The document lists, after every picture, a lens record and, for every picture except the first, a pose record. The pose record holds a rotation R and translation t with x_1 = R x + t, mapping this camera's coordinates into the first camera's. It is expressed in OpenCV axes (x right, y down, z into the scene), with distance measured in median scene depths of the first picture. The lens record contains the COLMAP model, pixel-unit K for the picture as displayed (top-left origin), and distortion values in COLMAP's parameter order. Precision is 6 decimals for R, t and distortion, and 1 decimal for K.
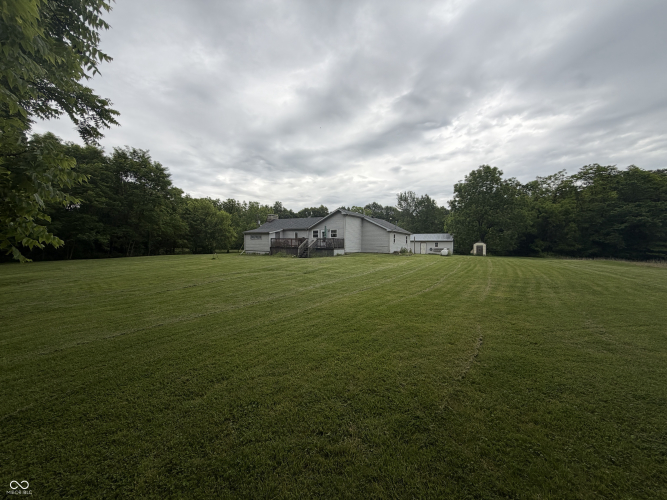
lens RADIAL K [[267.4, 0, 333.3], [0, 267.4, 251.8], [0, 0, 1]] dist [-0.000910, -0.000165]
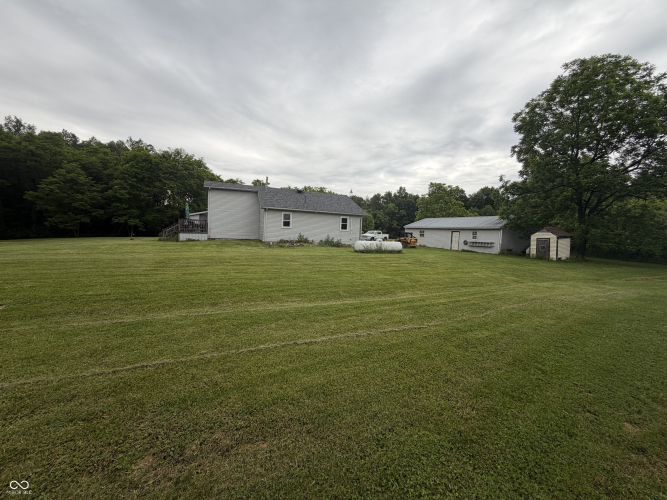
lens RADIAL K [[267.4, 0, 333.4], [0, 267.4, 248.3], [0, 0, 1]] dist [-0.000910, -0.000165]
pose [[0.802318, 0.056335, -0.594232, 0.500267], [-0.042268, 0.998399, 0.037582, -0.007644], [0.595398, -0.005036, 0.803415, 0.393078]]
